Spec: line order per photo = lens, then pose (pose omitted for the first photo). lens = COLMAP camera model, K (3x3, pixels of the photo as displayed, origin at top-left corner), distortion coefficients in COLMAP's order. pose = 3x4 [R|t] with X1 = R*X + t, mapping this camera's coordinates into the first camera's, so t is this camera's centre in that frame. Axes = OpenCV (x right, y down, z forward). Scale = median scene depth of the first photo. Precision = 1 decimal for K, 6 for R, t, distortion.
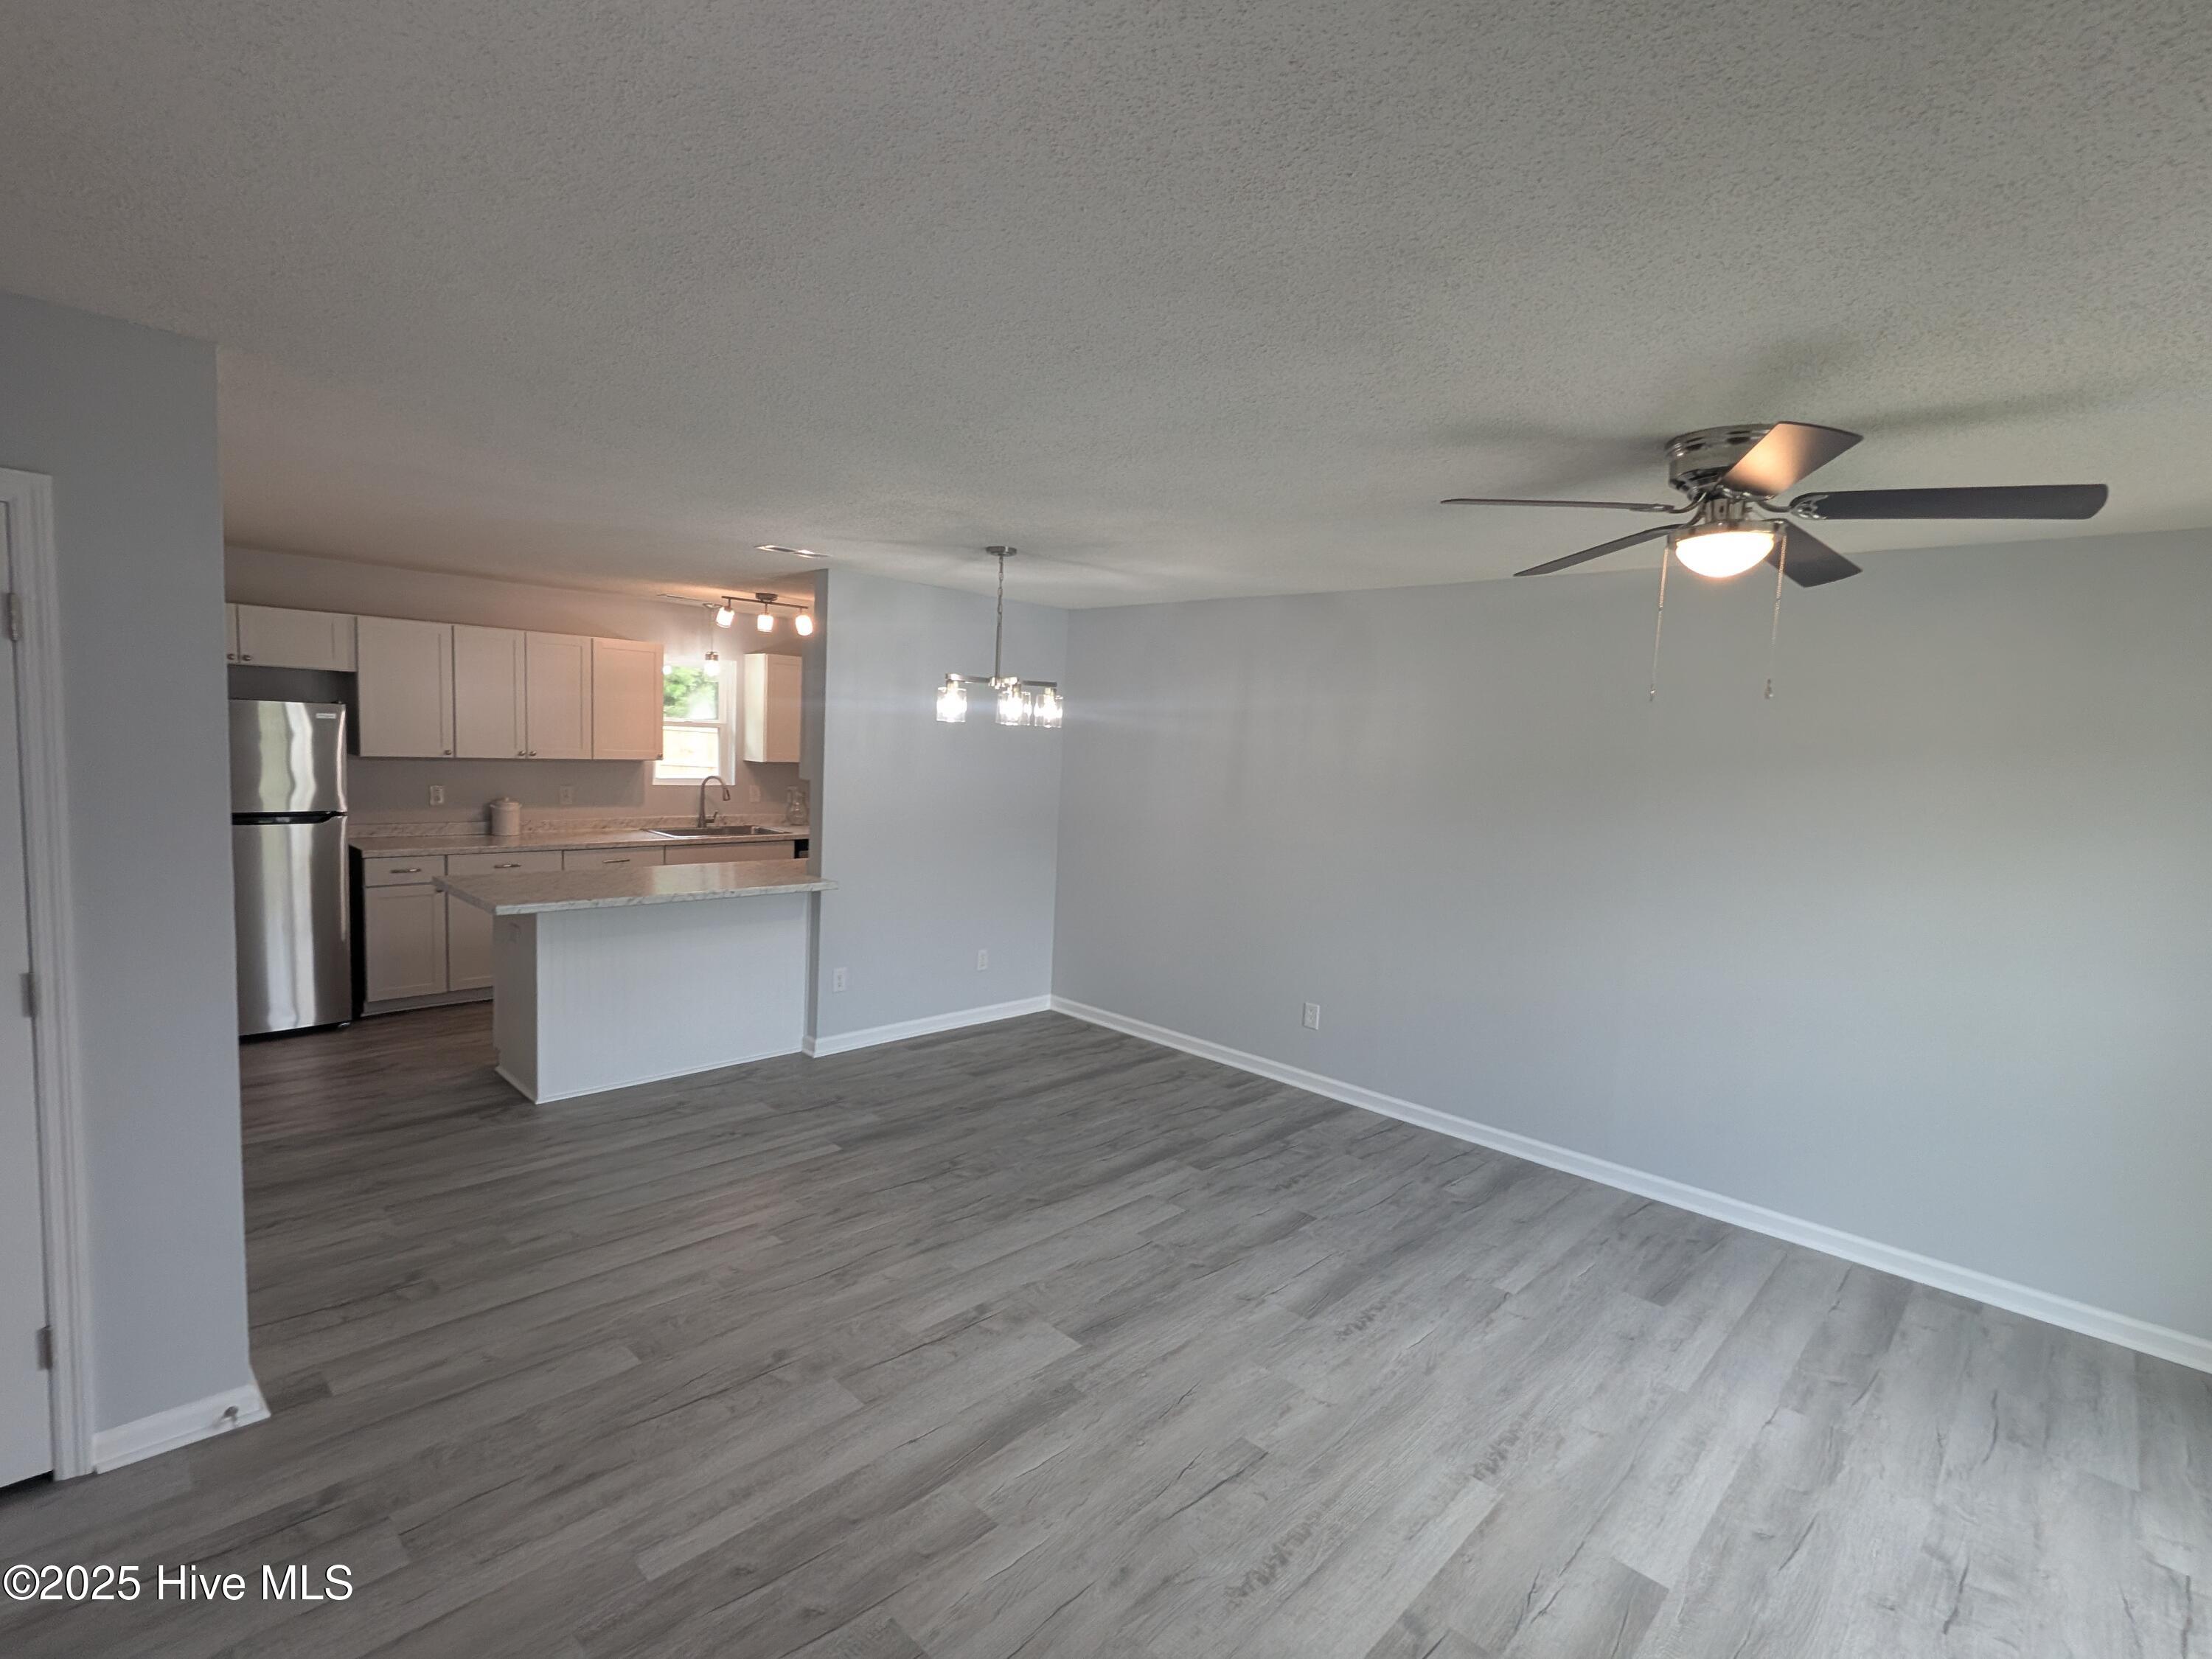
lens RADIAL K [[1041.8, 0, 1099.1], [0, 1041.8, 834.5], [0, 0, 1]] dist [0.005164, 0.000033]
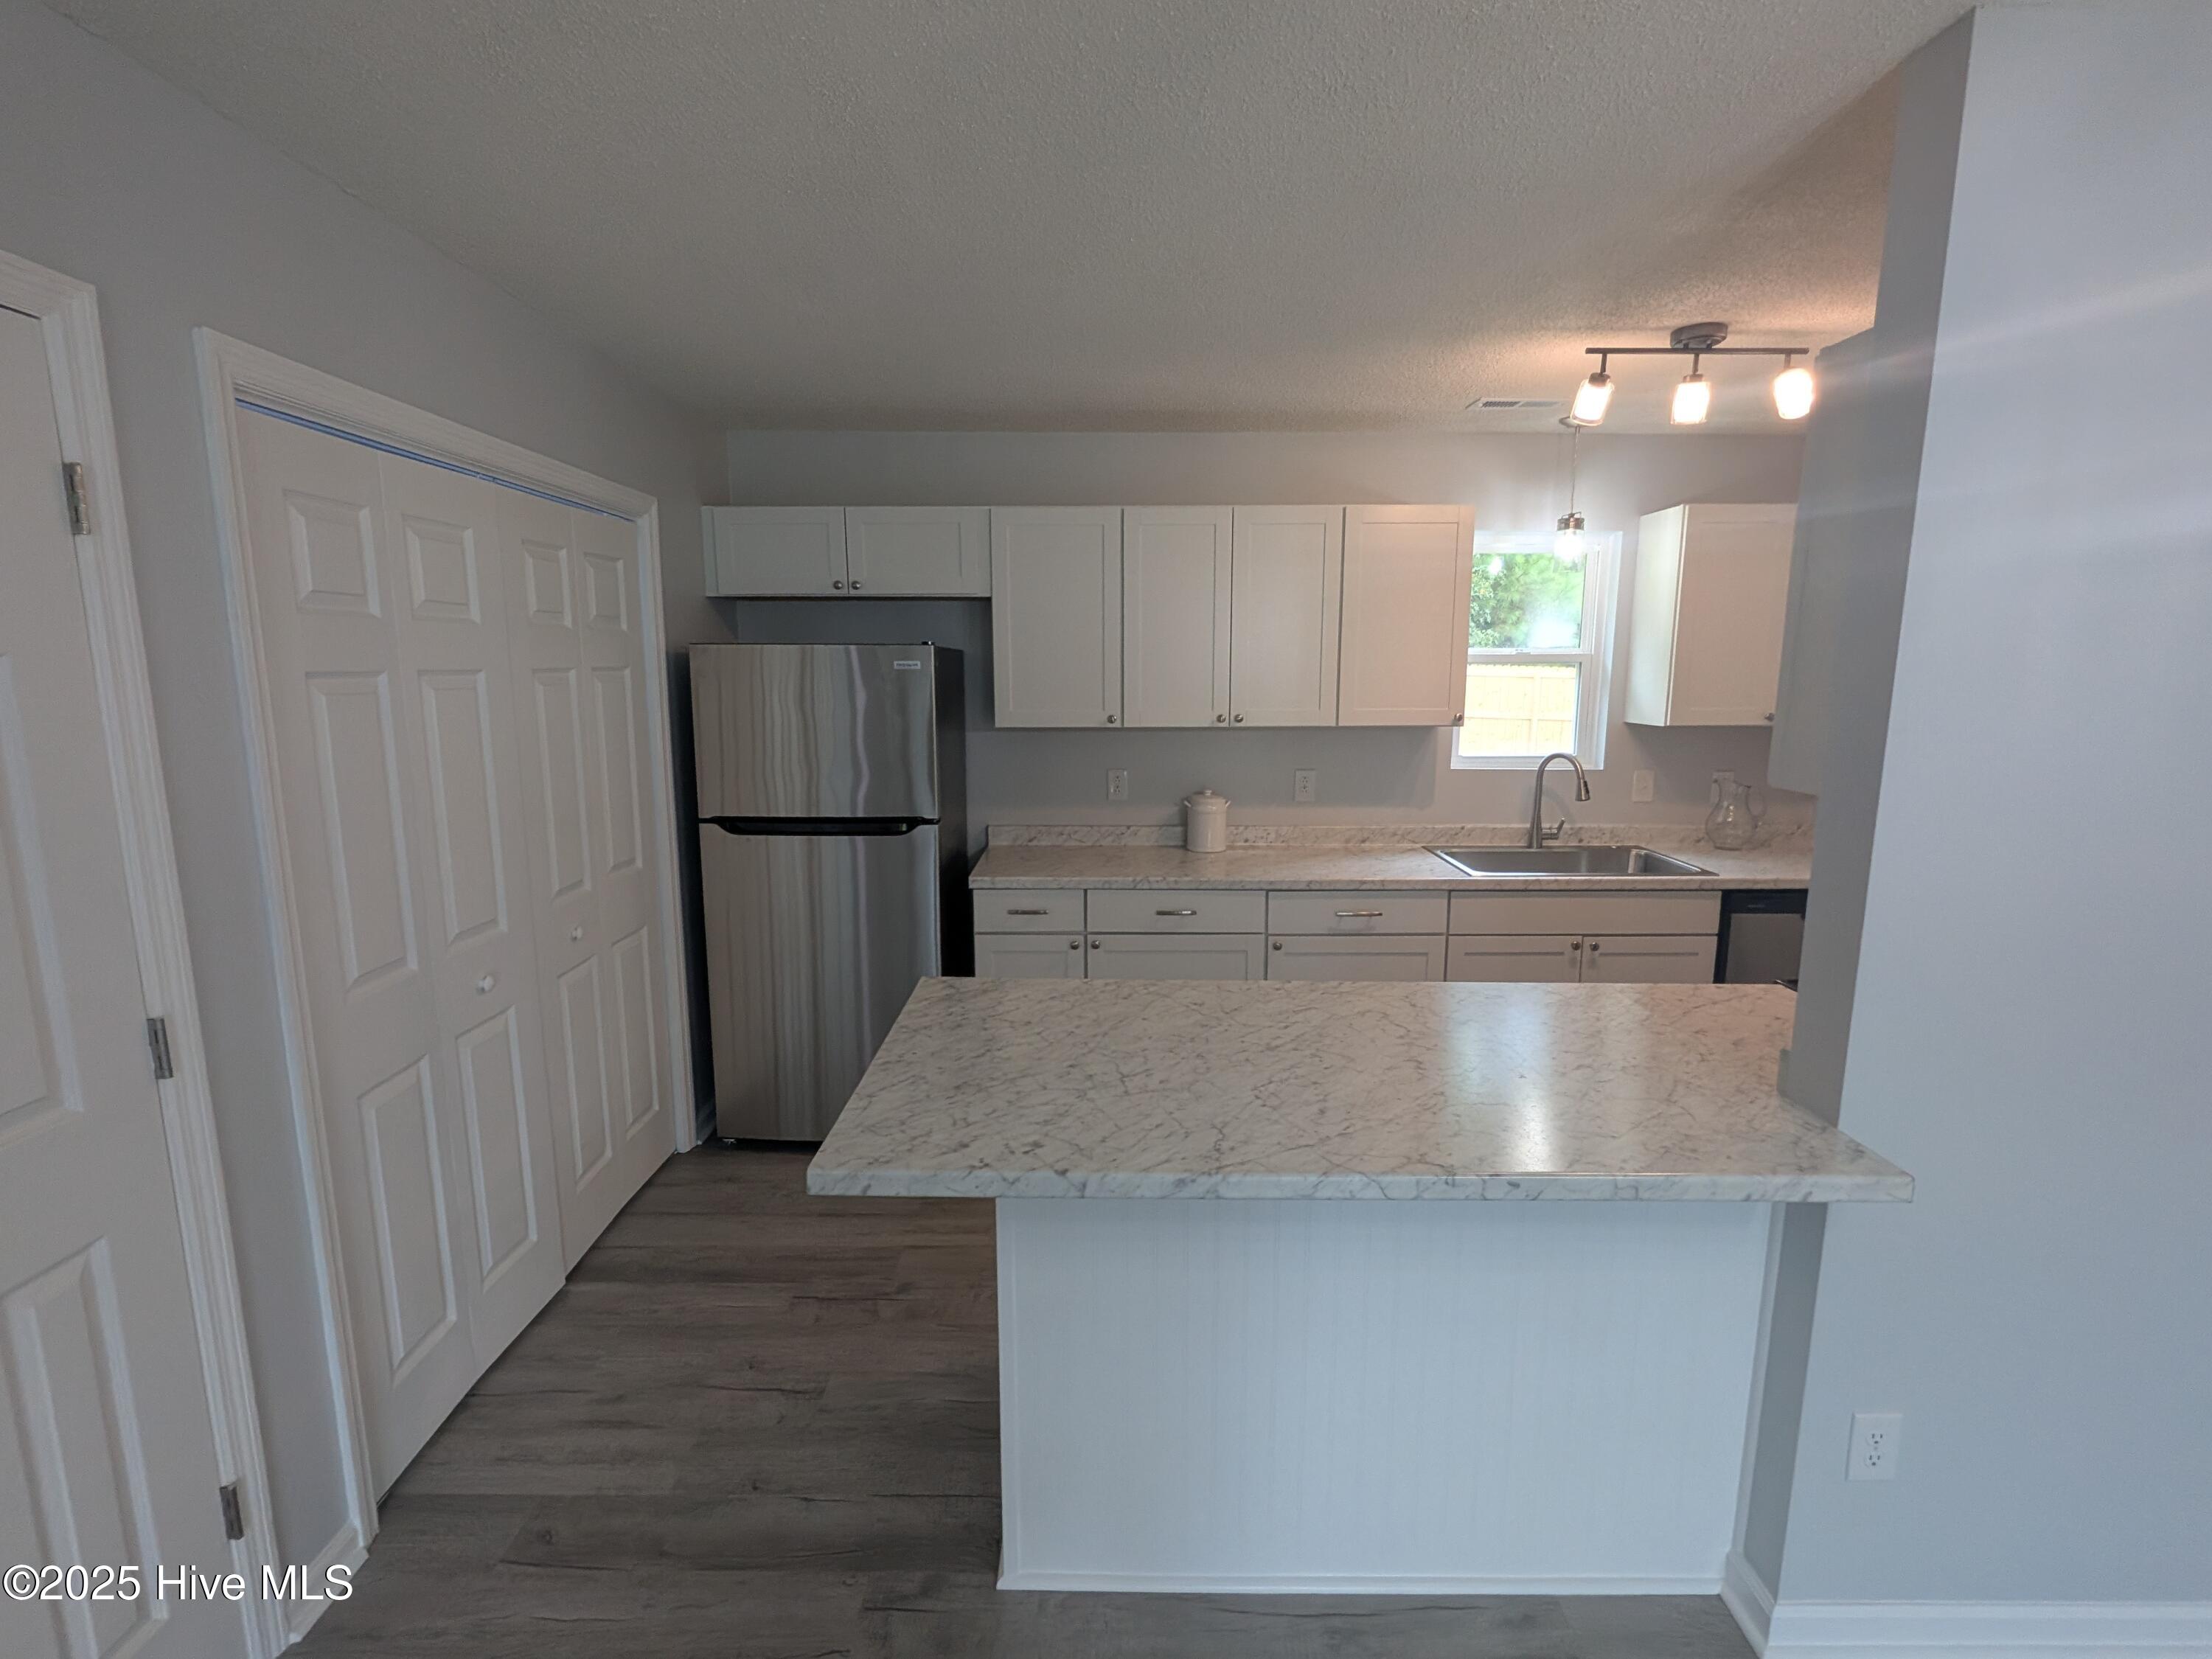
lens RADIAL K [[1041.8, 0, 1098.8], [0, 1041.8, 834.4], [0, 0, 1]] dist [0.005164, 0.000033]
pose [[0.690274, 0.070330, -0.720122, -0.162540], [-0.037853, 0.997412, 0.061127, -0.043338], [0.722557, -0.014935, 0.691150, 0.512539]]
